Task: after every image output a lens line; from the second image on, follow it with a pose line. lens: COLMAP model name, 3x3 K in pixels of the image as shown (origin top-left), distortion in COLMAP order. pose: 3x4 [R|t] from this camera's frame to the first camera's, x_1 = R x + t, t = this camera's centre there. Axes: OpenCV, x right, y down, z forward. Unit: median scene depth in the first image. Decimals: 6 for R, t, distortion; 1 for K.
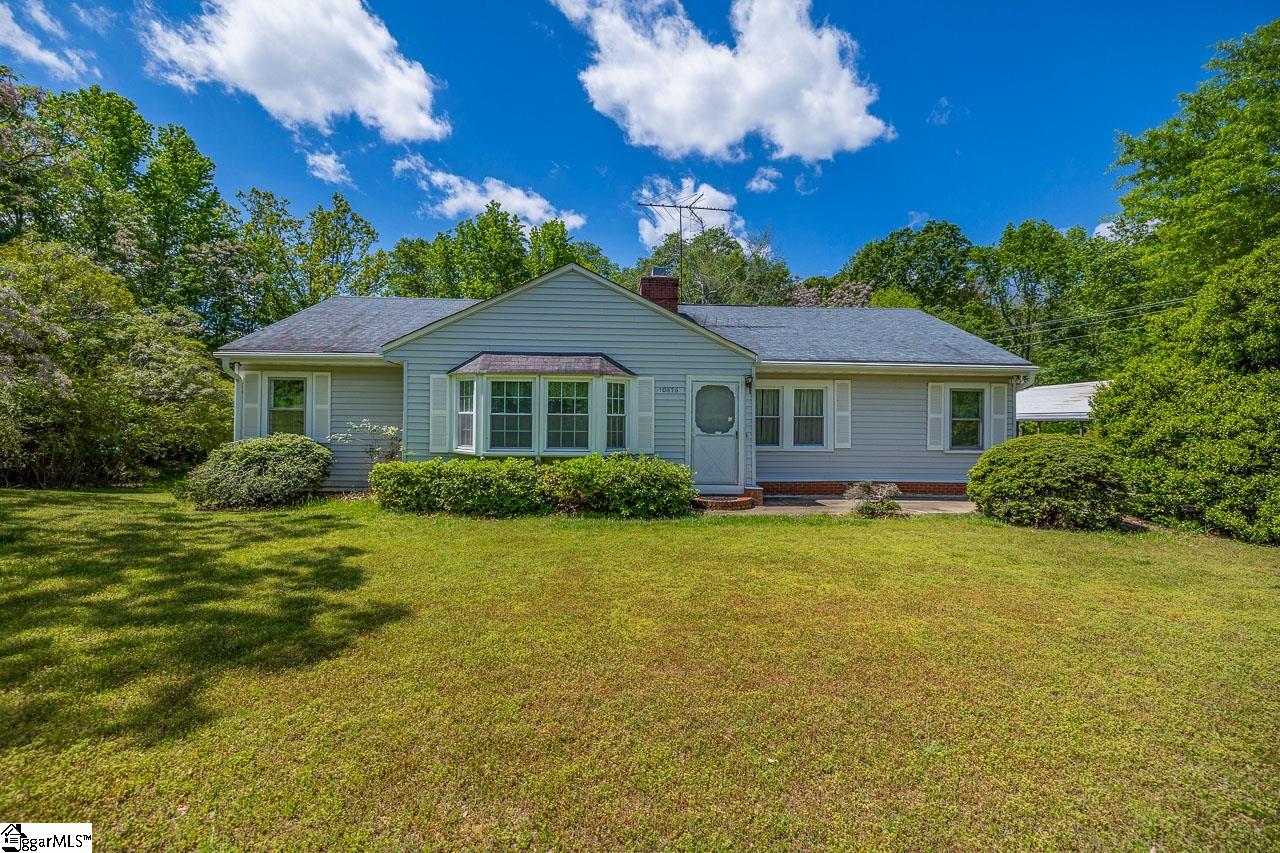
lens RADIAL K [[537.0, 0, 640.7], [0, 537.0, 426.4], [0, 0, 1]] dist [0.003780, 0.000098]
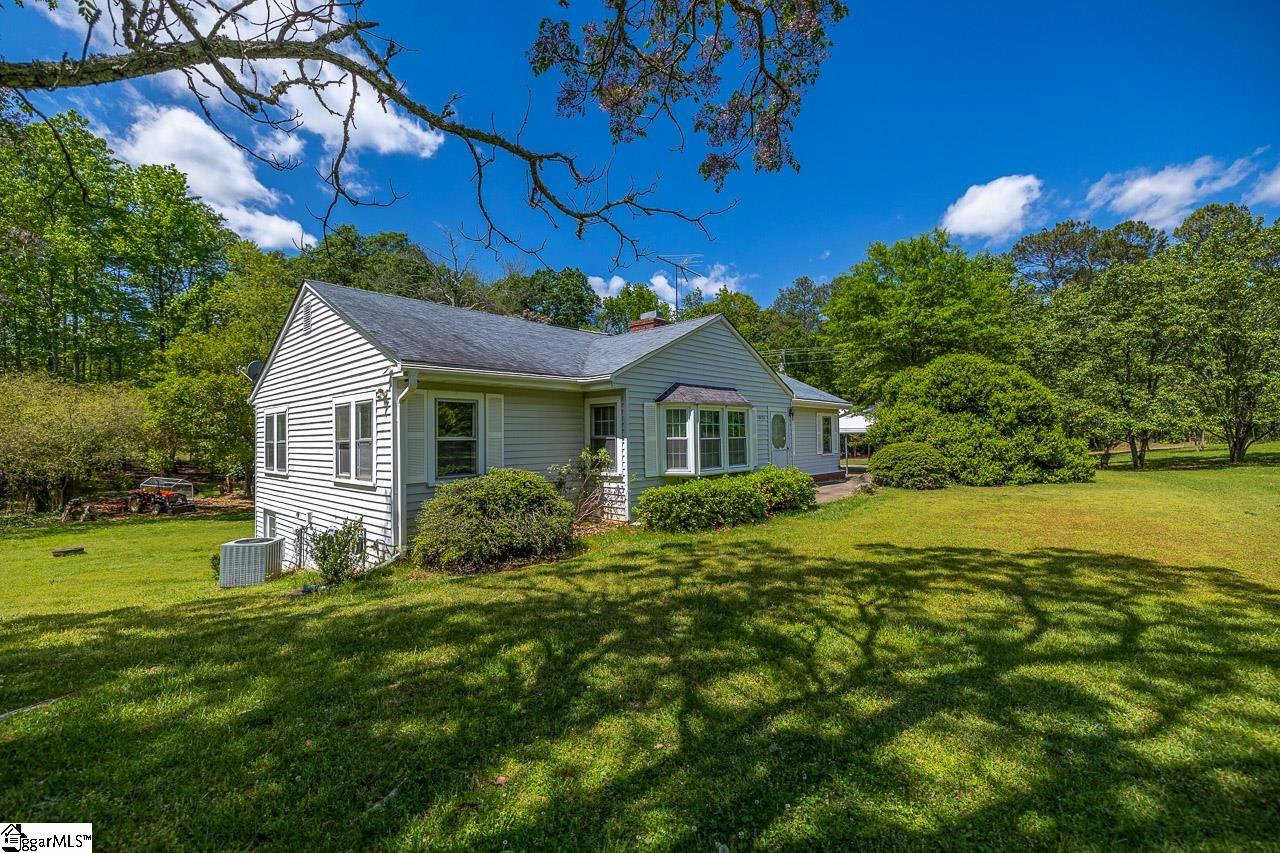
lens RADIAL K [[537.0, 0, 641.5], [0, 537.0, 426.4], [0, 0, 1]] dist [0.003780, 0.000098]
pose [[0.711259, -0.008642, 0.702876, -1.146617], [0.020645, 0.999750, -0.008599, -0.041831], [-0.702626, 0.020627, 0.711260, 0.265413]]
